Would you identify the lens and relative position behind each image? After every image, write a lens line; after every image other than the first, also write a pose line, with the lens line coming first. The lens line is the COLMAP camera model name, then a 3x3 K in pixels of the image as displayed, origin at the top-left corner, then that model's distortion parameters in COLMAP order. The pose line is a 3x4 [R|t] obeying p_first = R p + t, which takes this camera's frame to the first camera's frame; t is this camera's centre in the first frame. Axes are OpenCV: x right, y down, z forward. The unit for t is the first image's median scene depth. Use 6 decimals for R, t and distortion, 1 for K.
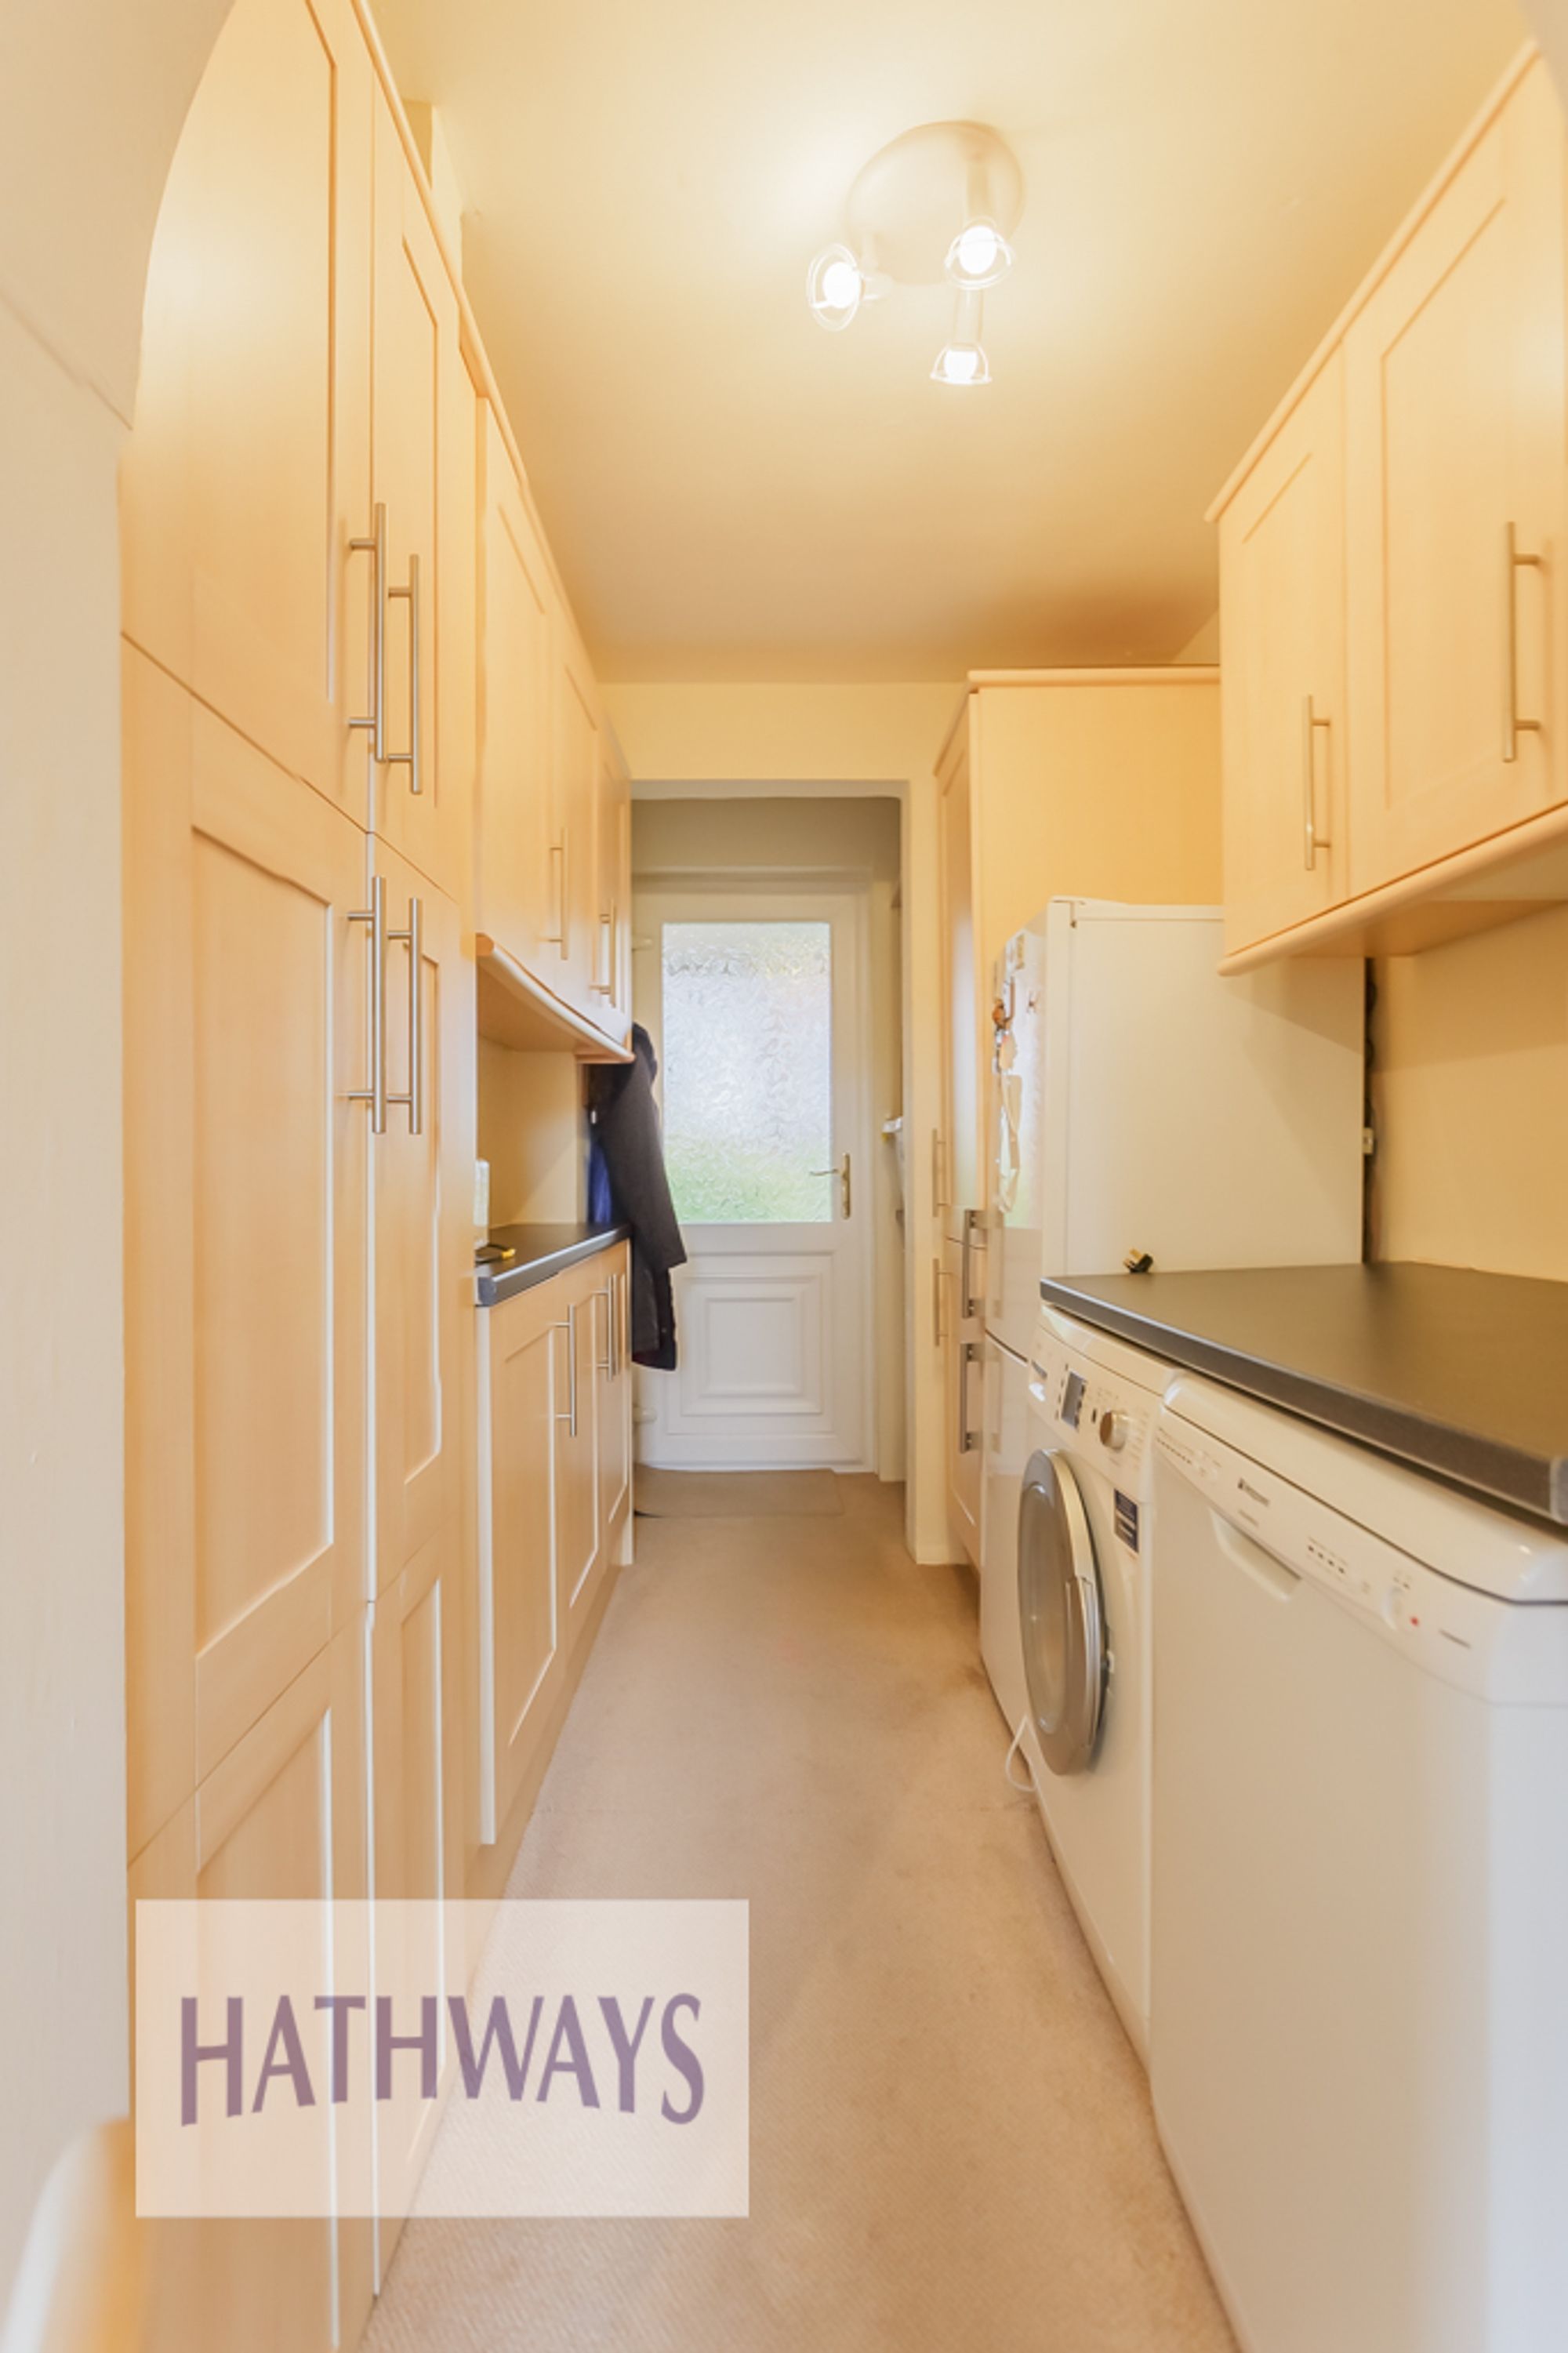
lens RADIAL K [[1126.8, 0, 779.4], [0, 1126.8, 1172.1], [0, 0, 1]] dist [0.003042, 0.000496]
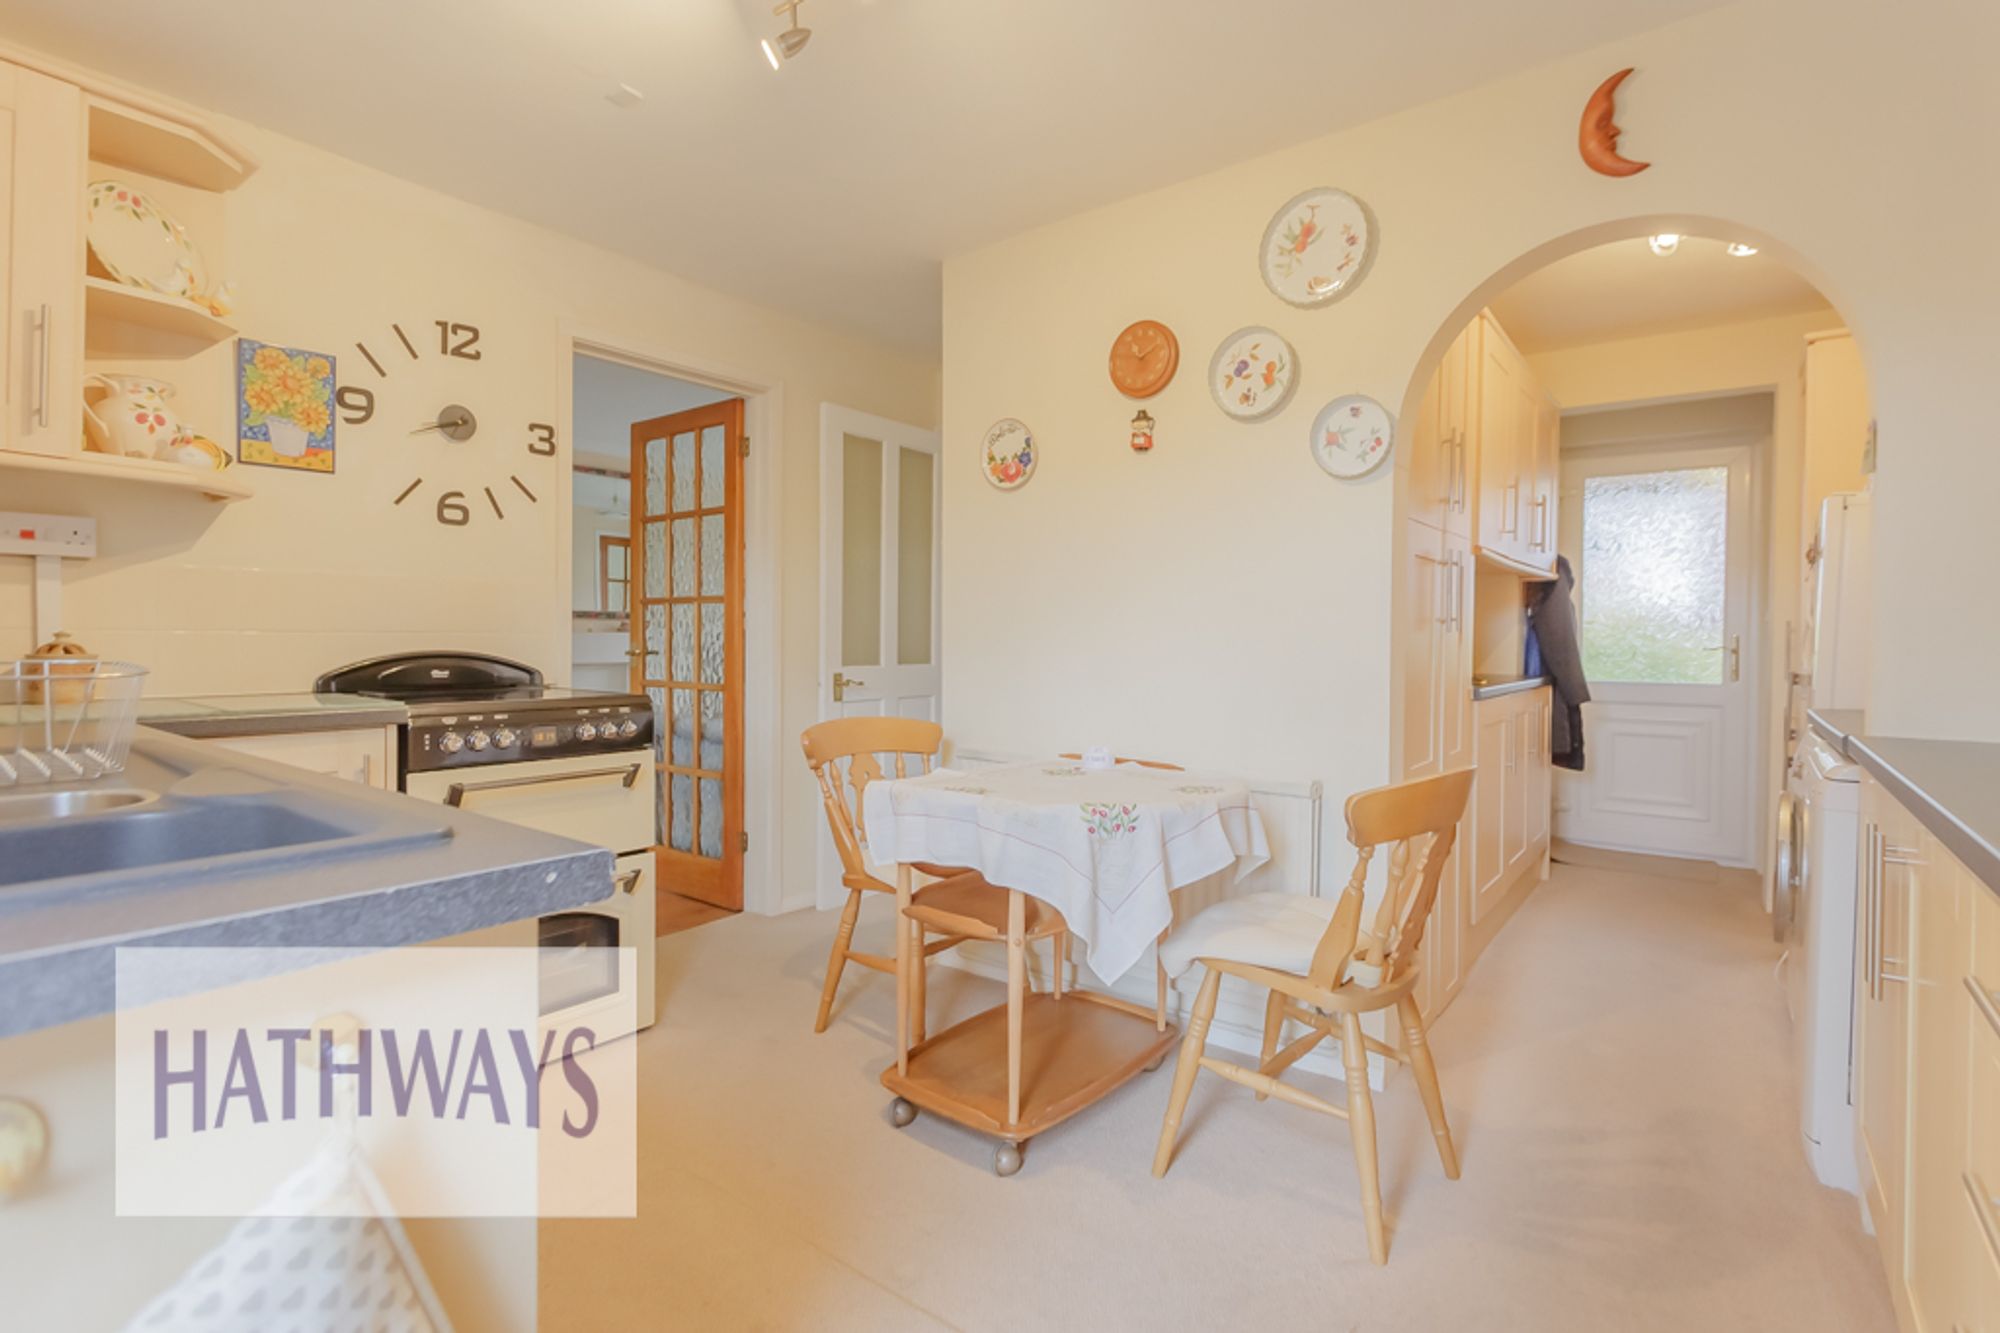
lens RADIAL K [[957.8, 0, 996.7], [0, 957.8, 657.0], [0, 0, 1]] dist [0.003042, 0.000496]
pose [[0.784211, 0.025315, -0.619977, 0.098006], [-0.015146, 0.999651, 0.021659, -0.001373], [0.620309, -0.007595, 0.784321, -0.600948]]
